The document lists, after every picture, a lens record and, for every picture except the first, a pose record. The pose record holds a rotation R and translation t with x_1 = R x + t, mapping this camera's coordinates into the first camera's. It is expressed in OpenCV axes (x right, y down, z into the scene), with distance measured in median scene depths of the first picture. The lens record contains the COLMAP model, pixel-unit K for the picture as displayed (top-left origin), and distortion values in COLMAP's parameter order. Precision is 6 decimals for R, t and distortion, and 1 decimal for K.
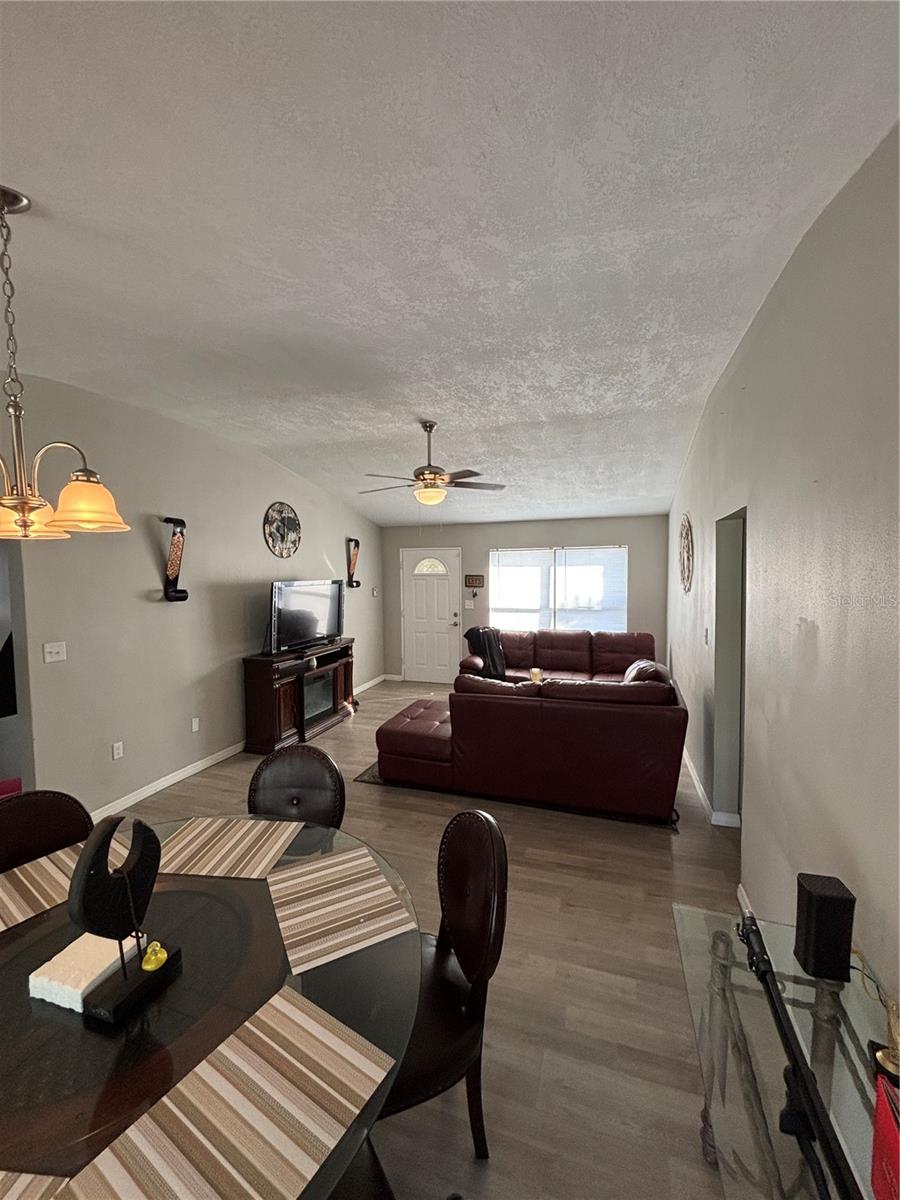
lens RADIAL K [[478.3, 0, 450.0], [0, 478.3, 600.0], [0, 0, 1]] dist [0.000018, -0.000064]
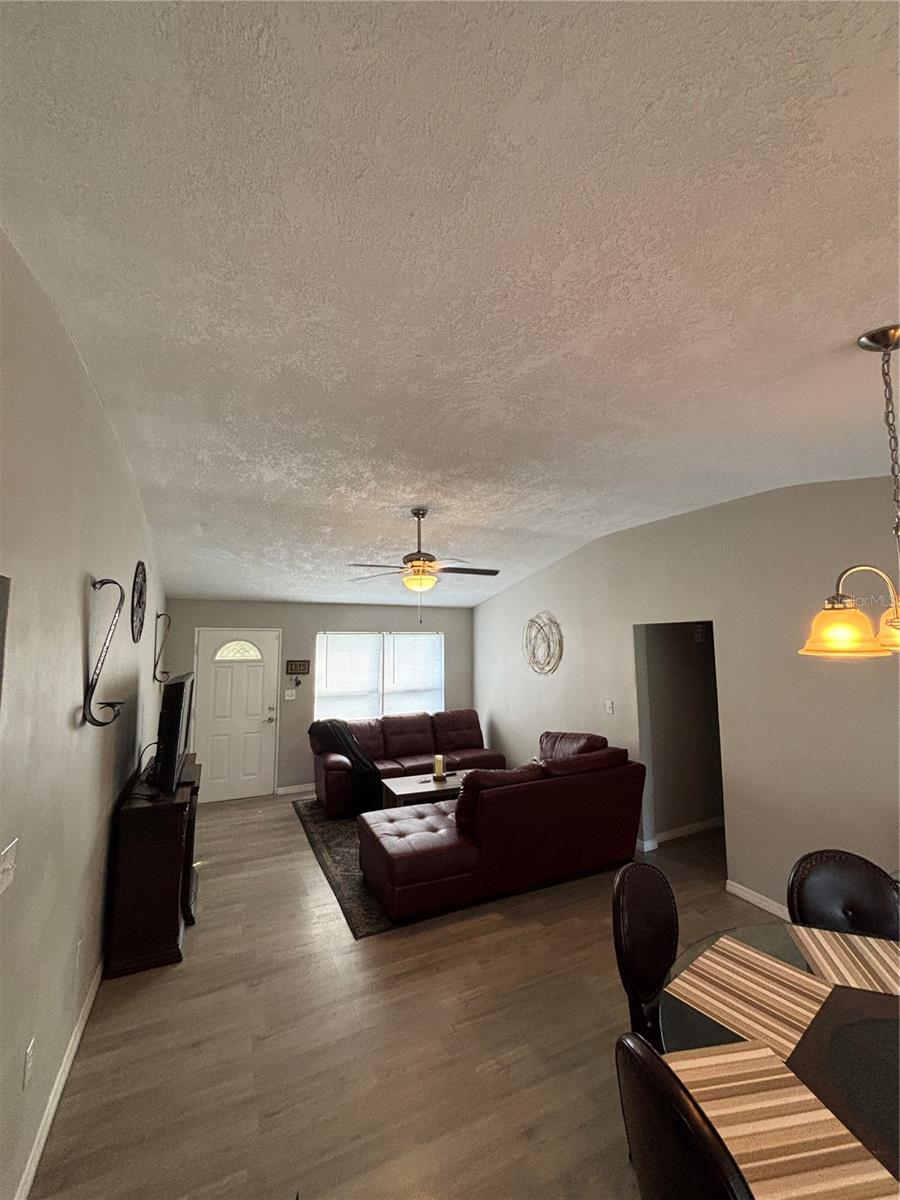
lens RADIAL K [[483.9, 0, 446.6], [0, 483.9, 595.8], [0, 0, 1]] dist [-0.000935, -0.000276]
pose [[0.715308, 0.074649, 0.694810, -0.432346], [0.042643, 0.987762, -0.150025, -0.027574], [-0.697507, 0.136943, 0.703371, 0.178522]]
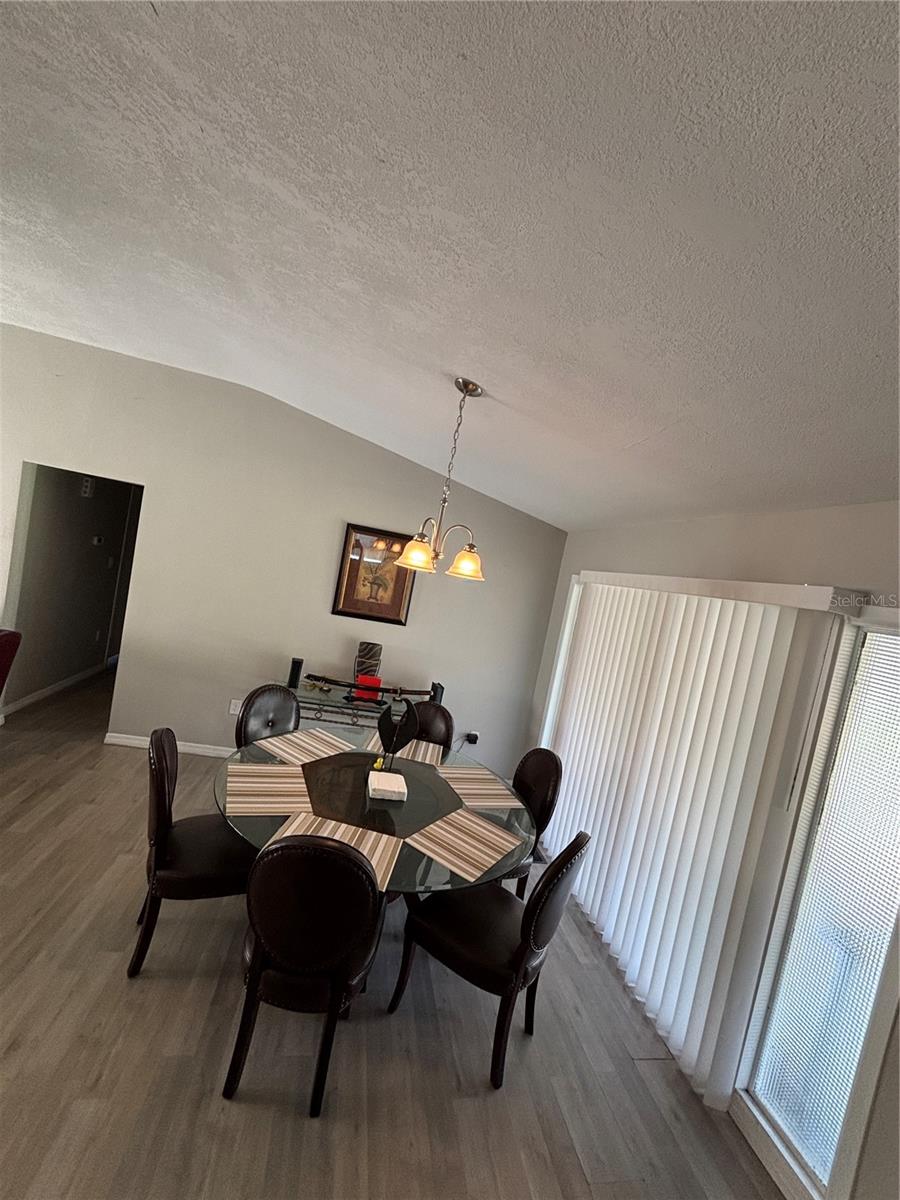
lens RADIAL K [[493.6, 0, 450.0], [0, 493.6, 600.0], [0, 0, 1]] dist [0.000972, -0.000058]
pose [[-0.485084, -0.138030, 0.863505, -0.487653], [-0.133443, 0.987583, 0.082901, -0.037526], [-0.864226, -0.075015, -0.497480, 0.372862]]
